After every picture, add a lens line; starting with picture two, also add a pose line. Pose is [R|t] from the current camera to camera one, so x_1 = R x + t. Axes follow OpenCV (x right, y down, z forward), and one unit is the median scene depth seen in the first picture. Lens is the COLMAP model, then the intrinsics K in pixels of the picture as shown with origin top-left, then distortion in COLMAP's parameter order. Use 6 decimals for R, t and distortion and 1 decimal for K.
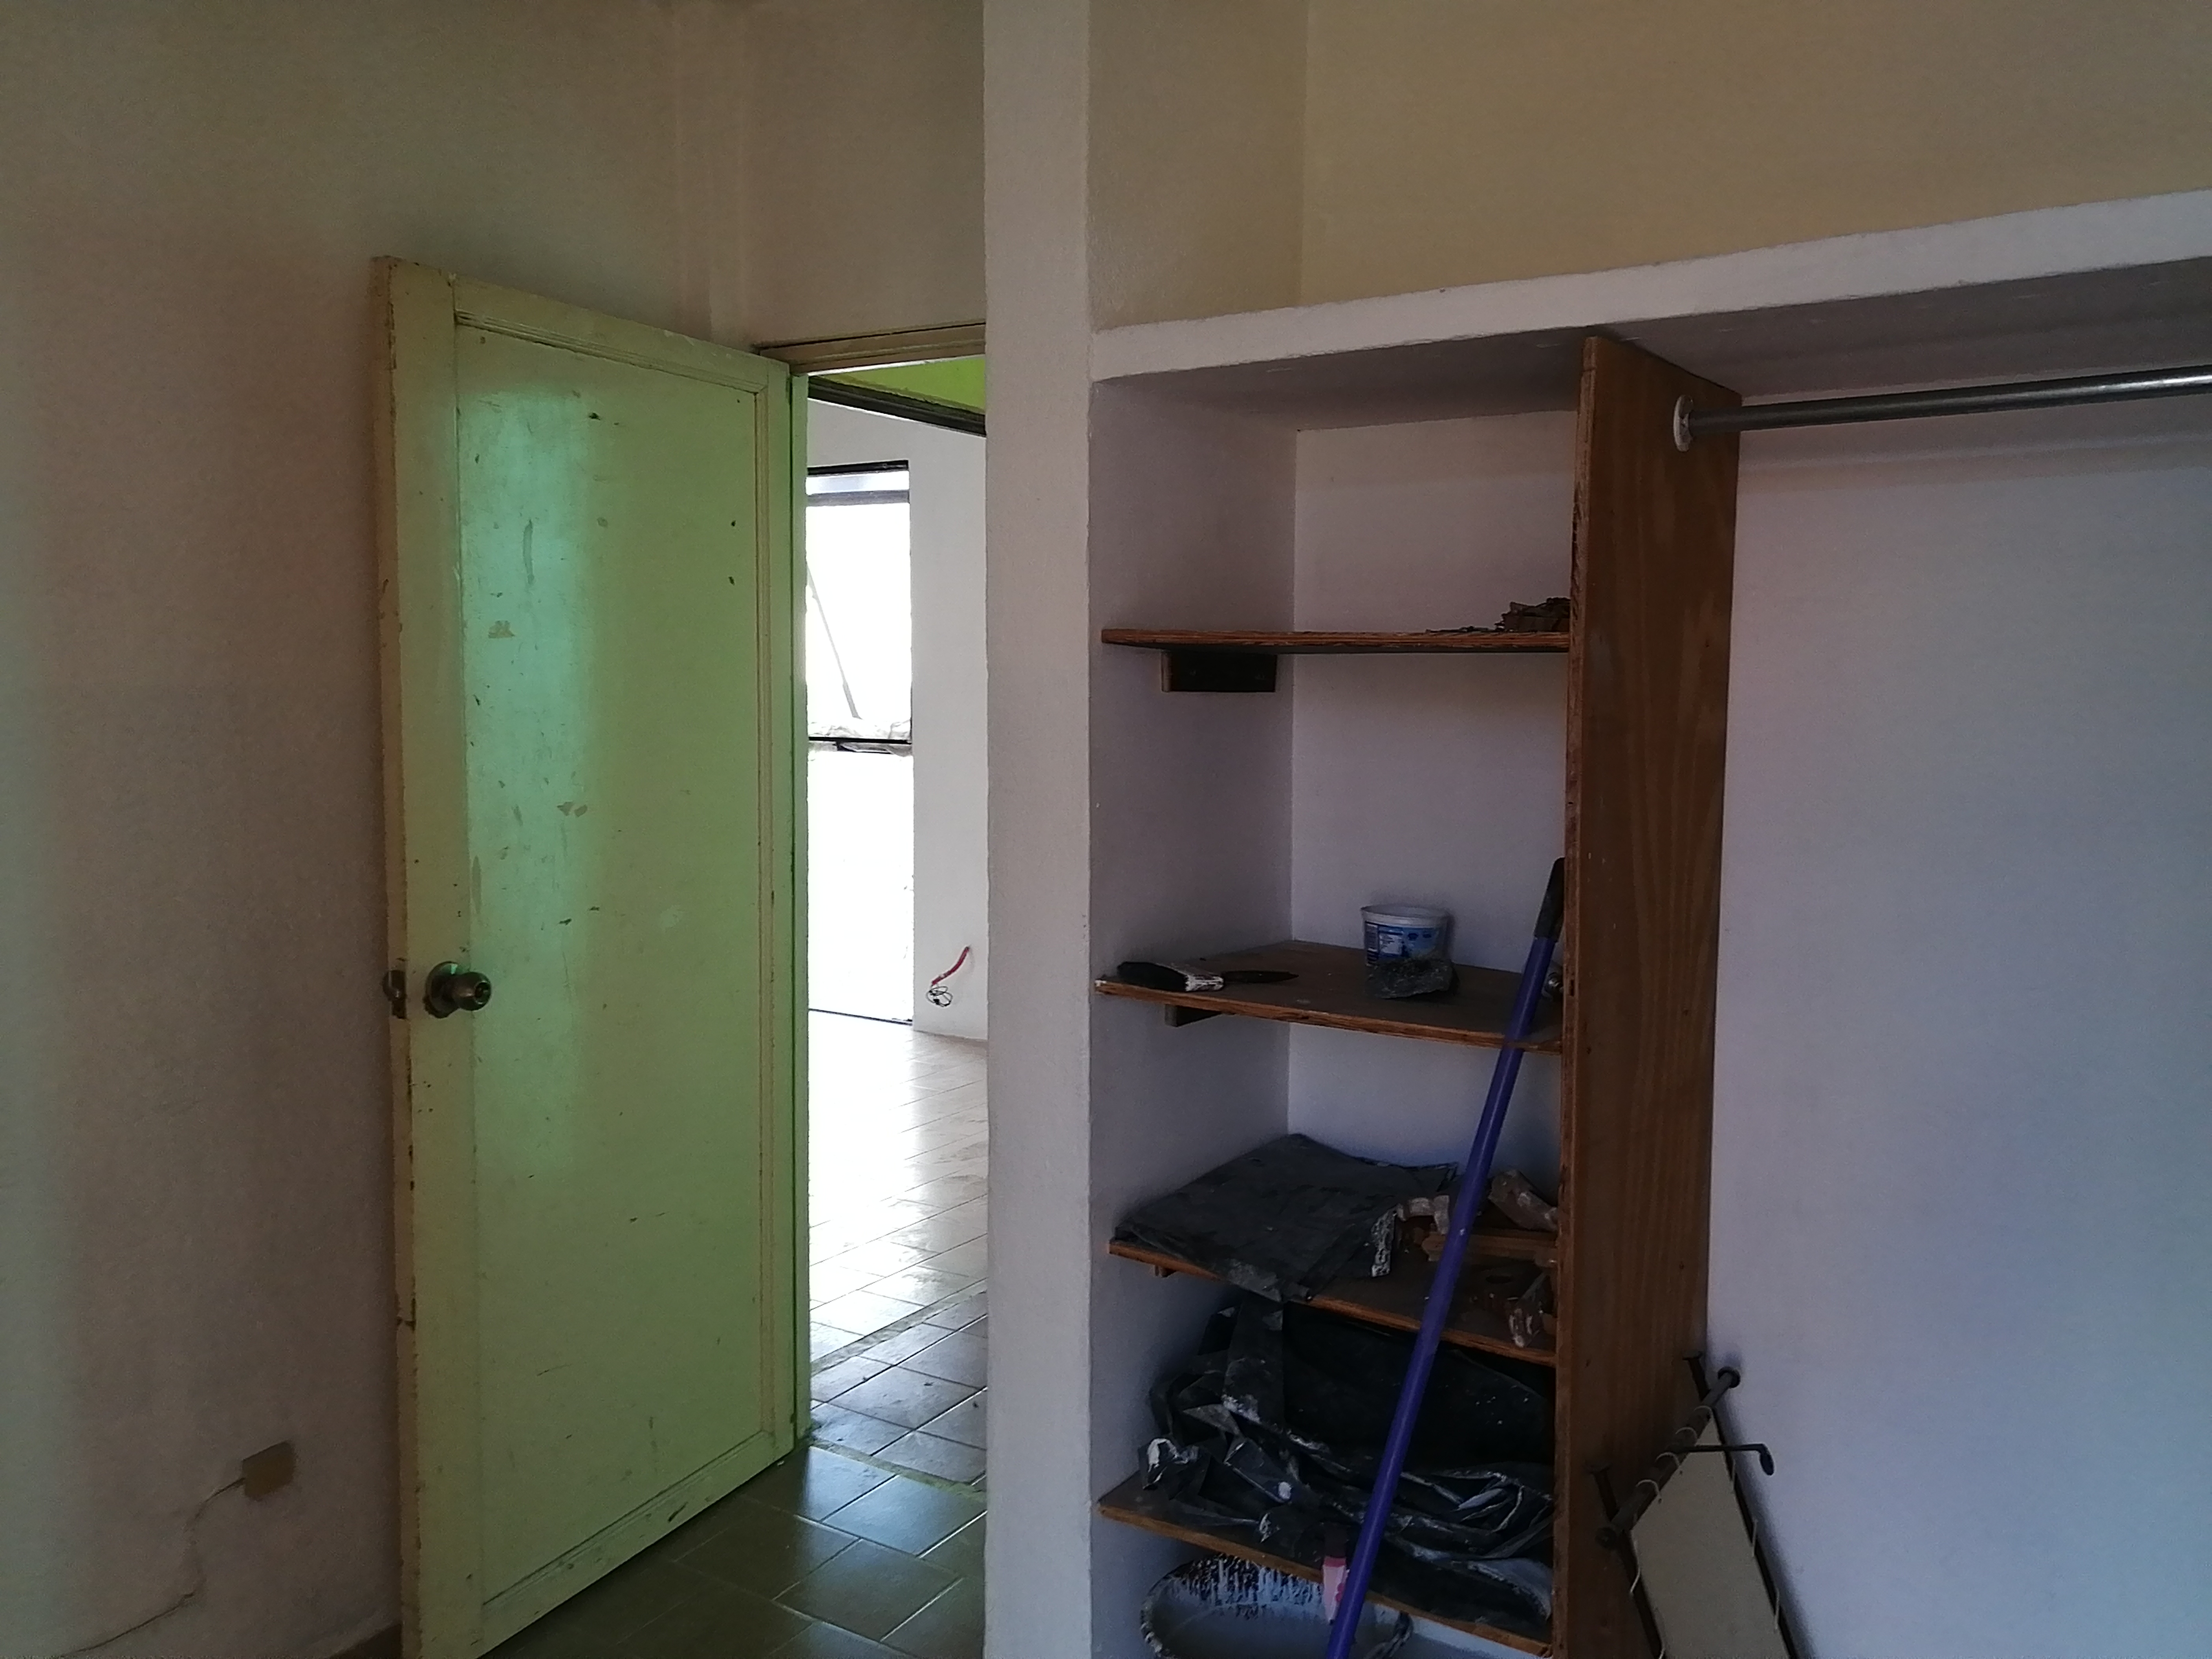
lens RADIAL K [[1766.5, 0, 1106.0], [0, 1766.5, 829.5], [0, 0, 1]] dist [-0.043857, 0.084861]
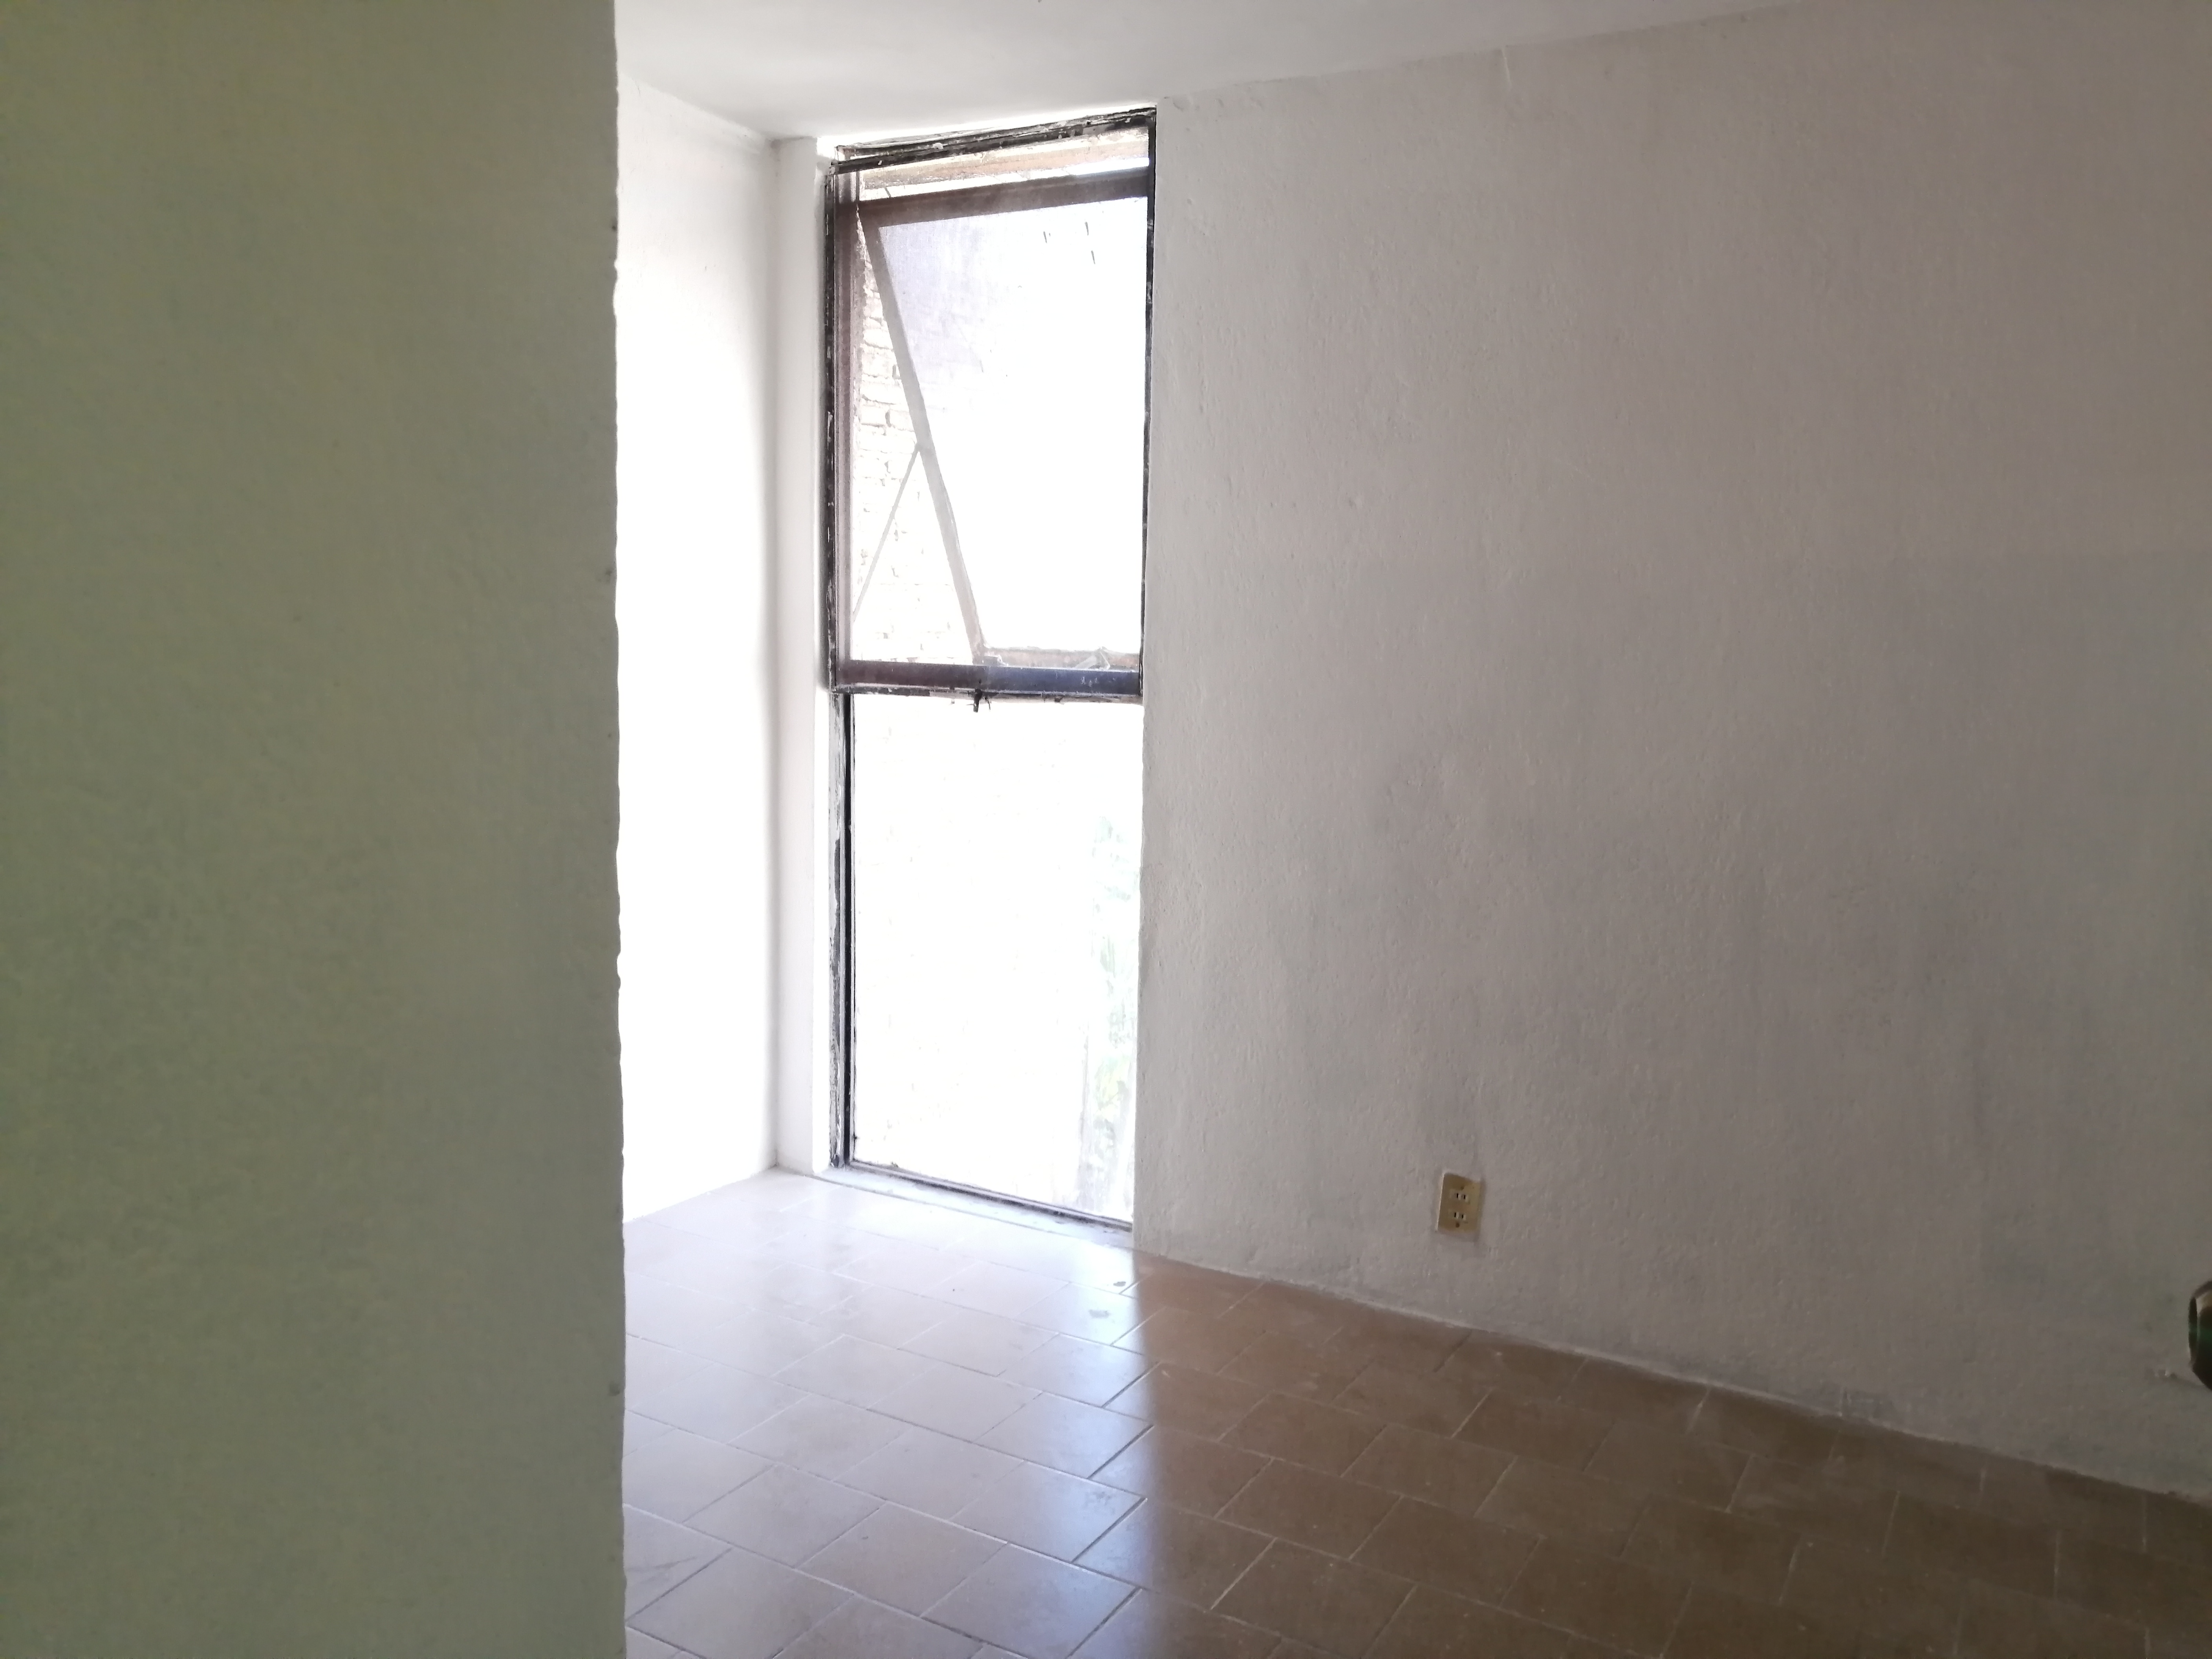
lens RADIAL K [[1766.5, 0, 1106.0], [0, 1766.5, 829.5], [0, 0, 1]] dist [-0.043857, 0.084861]
pose [[0.991721, 0.027154, -0.125505, -0.057498], [-0.023033, 0.999150, 0.034178, -0.024828], [0.126326, -0.031005, 0.991504, 0.507600]]
